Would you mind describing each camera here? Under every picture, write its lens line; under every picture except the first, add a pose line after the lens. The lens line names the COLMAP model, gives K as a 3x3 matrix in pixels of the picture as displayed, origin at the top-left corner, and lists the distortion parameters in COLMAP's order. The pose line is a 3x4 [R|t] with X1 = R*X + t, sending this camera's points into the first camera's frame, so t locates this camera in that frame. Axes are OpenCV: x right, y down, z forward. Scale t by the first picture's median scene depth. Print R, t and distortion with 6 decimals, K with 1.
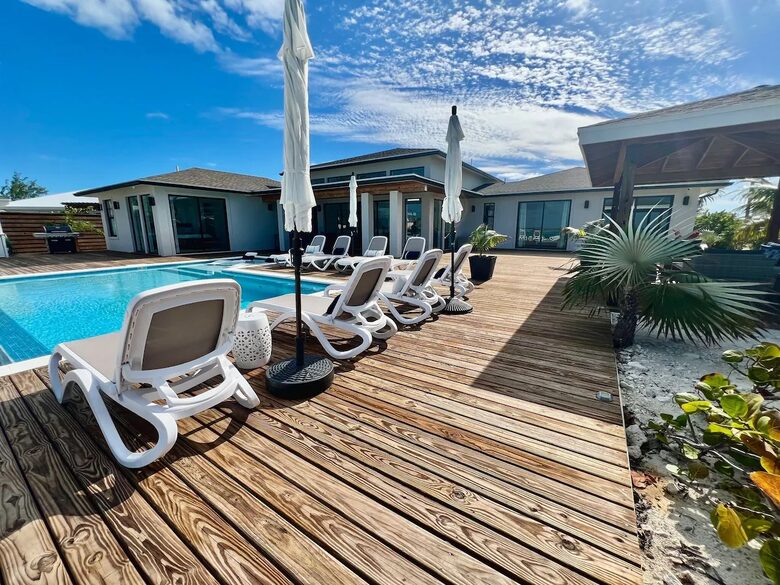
lens RADIAL K [[314.6, 0, 389.2], [0, 314.6, 289.8], [0, 0, 1]] dist [0.000677, -0.000061]
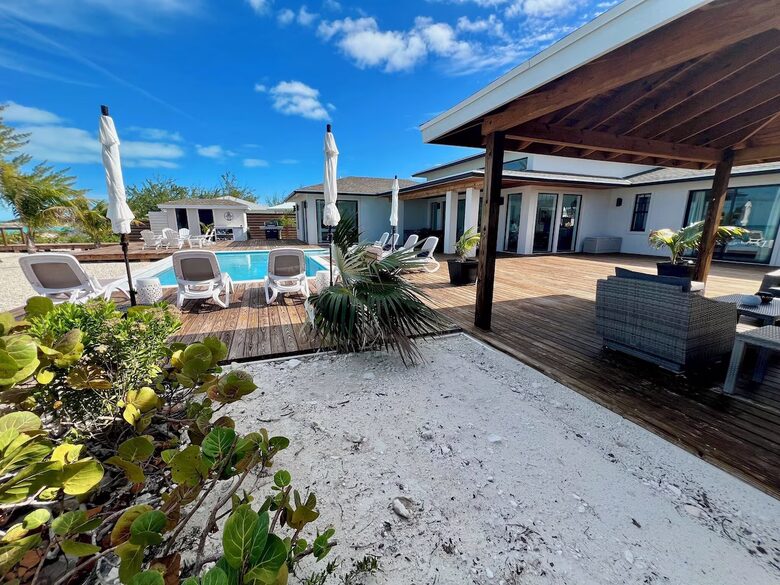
lens RADIAL K [[314.6, 0, 389.6], [0, 314.6, 293.1], [0, 0, 1]] dist [0.000677, -0.000061]
pose [[0.821493, 0.130686, -0.555041, 0.352452], [-0.115974, 0.991330, 0.061764, -0.022693], [0.558300, 0.013631, 0.829527, 0.056119]]
